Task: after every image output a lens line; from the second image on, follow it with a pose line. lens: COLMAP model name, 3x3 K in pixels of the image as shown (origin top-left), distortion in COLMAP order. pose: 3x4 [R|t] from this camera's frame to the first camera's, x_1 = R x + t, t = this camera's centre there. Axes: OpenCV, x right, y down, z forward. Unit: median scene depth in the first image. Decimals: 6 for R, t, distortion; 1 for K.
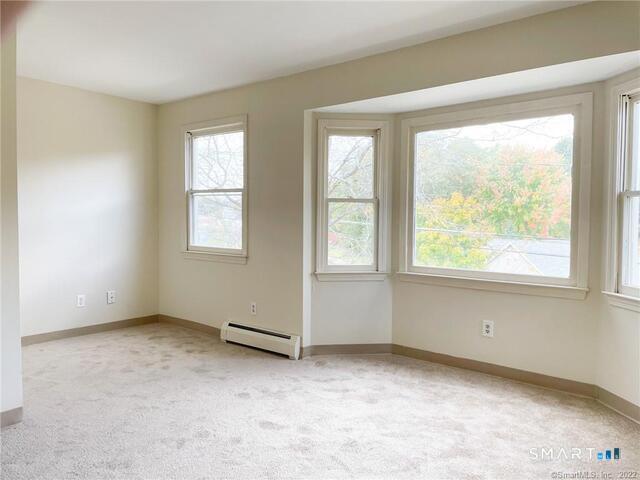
lens RADIAL K [[483.1, 0, 323.7], [0, 483.1, 239.1], [0, 0, 1]] dist [0.062987, -0.069117]
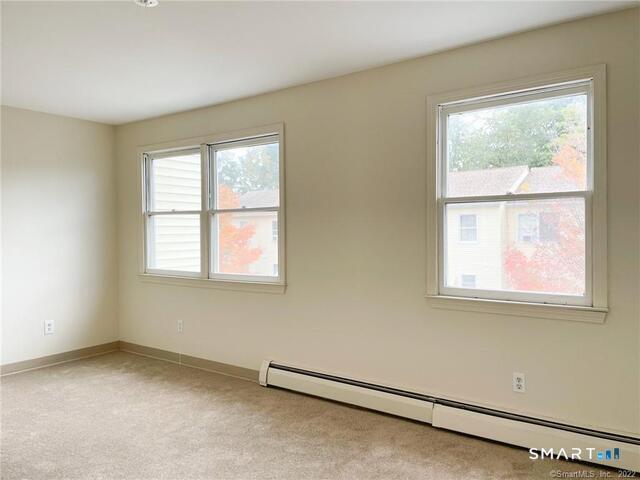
lens RADIAL K [[483.1, 0, 317.4], [0, 483.1, 240.7], [0, 0, 1]] dist [0.062987, -0.069117]
pose [[0.997873, -0.012654, 0.063951, -0.158143], [0.015159, 0.999131, -0.038835, -0.008550], [-0.063404, 0.039722, 0.997197, 0.131248]]
